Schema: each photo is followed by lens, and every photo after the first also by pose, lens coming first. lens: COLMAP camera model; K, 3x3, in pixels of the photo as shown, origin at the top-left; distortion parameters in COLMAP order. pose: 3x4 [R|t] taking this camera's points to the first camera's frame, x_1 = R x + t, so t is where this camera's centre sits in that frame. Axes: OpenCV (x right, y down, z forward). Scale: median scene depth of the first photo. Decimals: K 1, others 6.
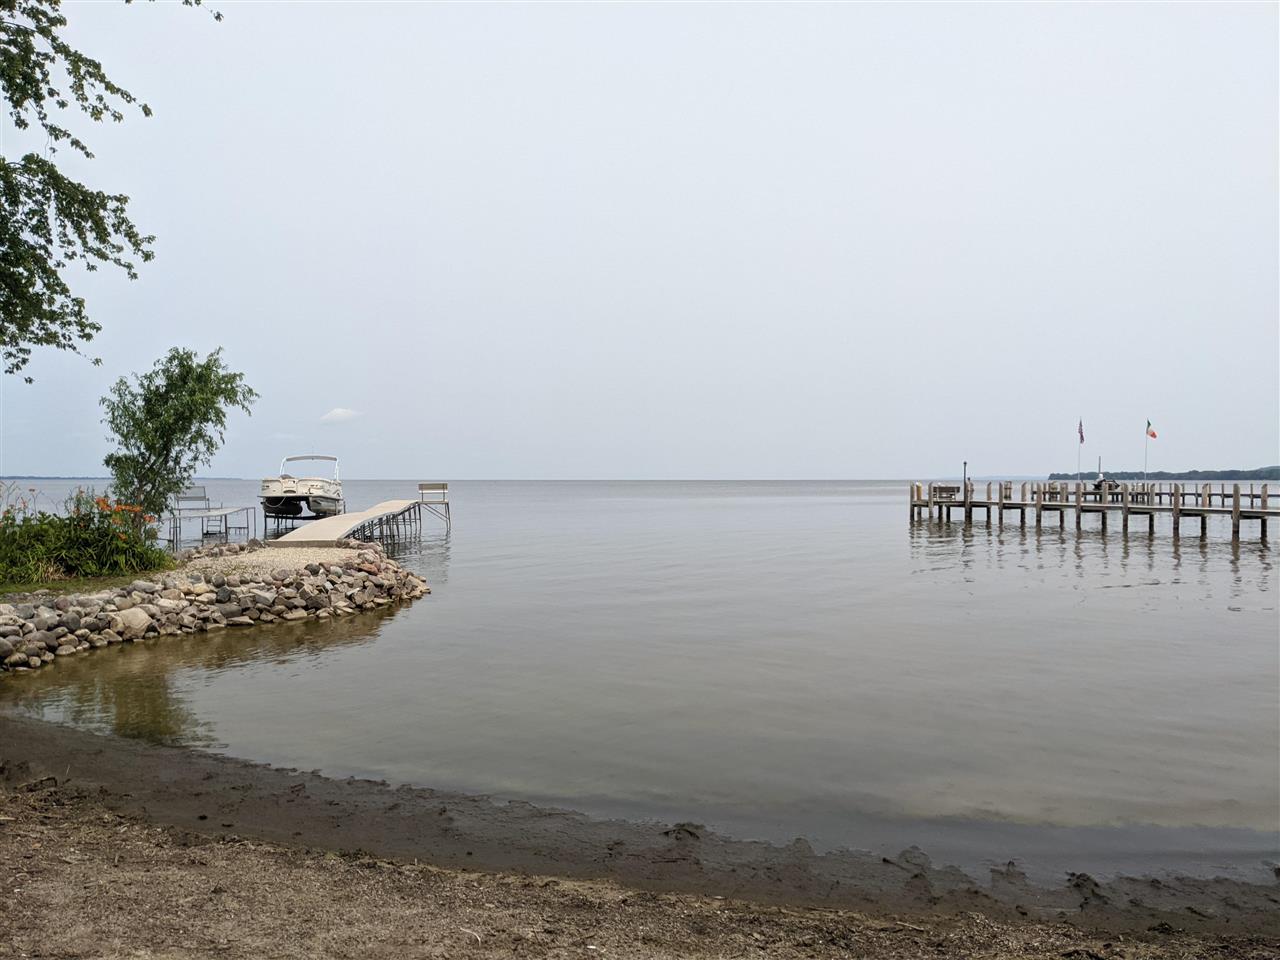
lens RADIAL K [[1014.0, 0, 640.0], [0, 1014.0, 480.0], [0, 0, 1]] dist [-0.002882, -0.010969]
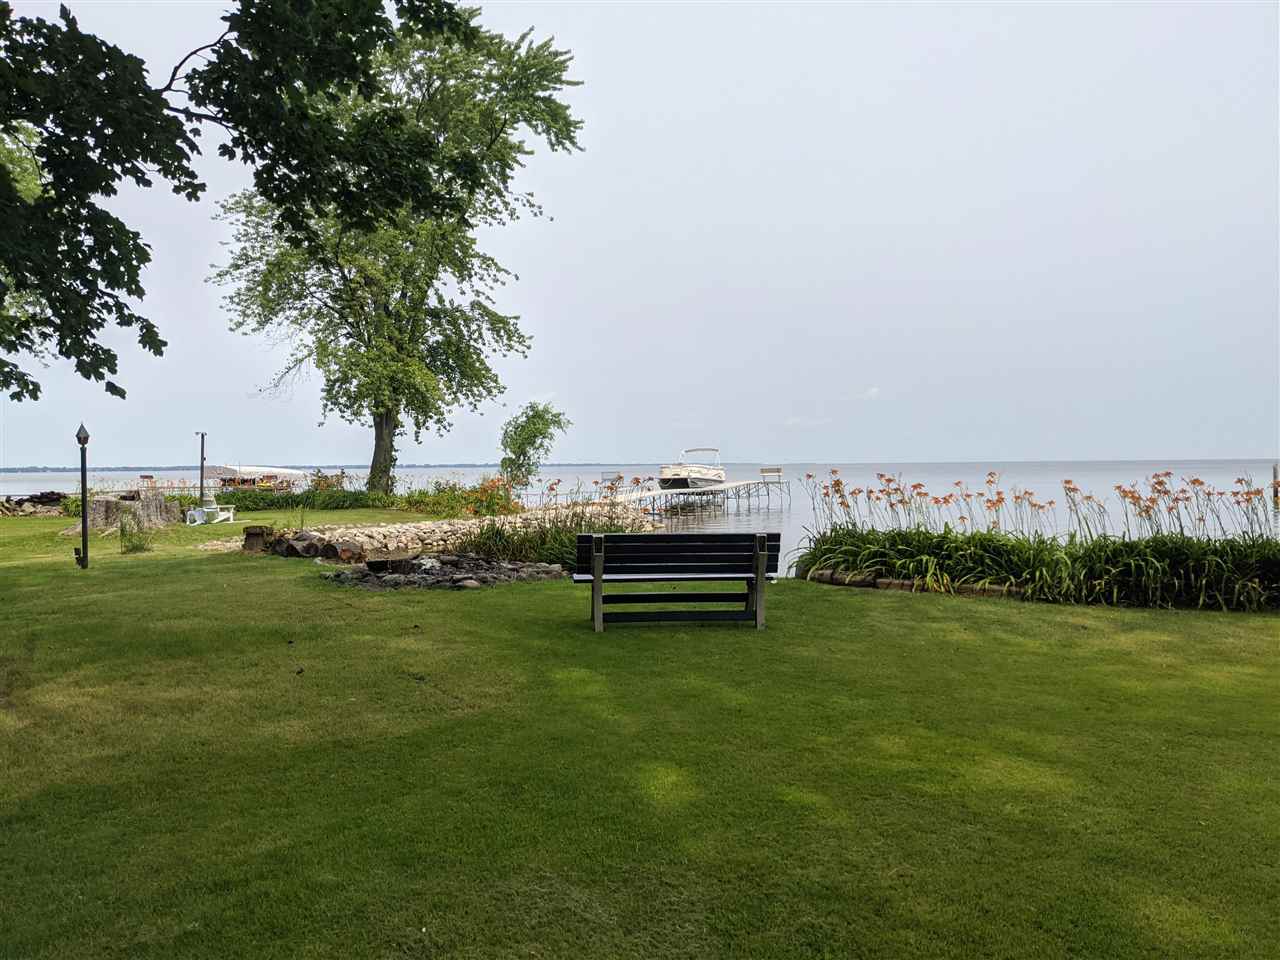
lens RADIAL K [[1014.0, 0, 640.0], [0, 1014.0, 480.0], [0, 0, 1]] dist [-0.002882, -0.010969]
pose [[0.874719, -0.003482, -0.484618, 0.295582], [0.011895, 0.999827, 0.014285, -0.002225], [0.484484, -0.018260, 0.874609, -0.263408]]
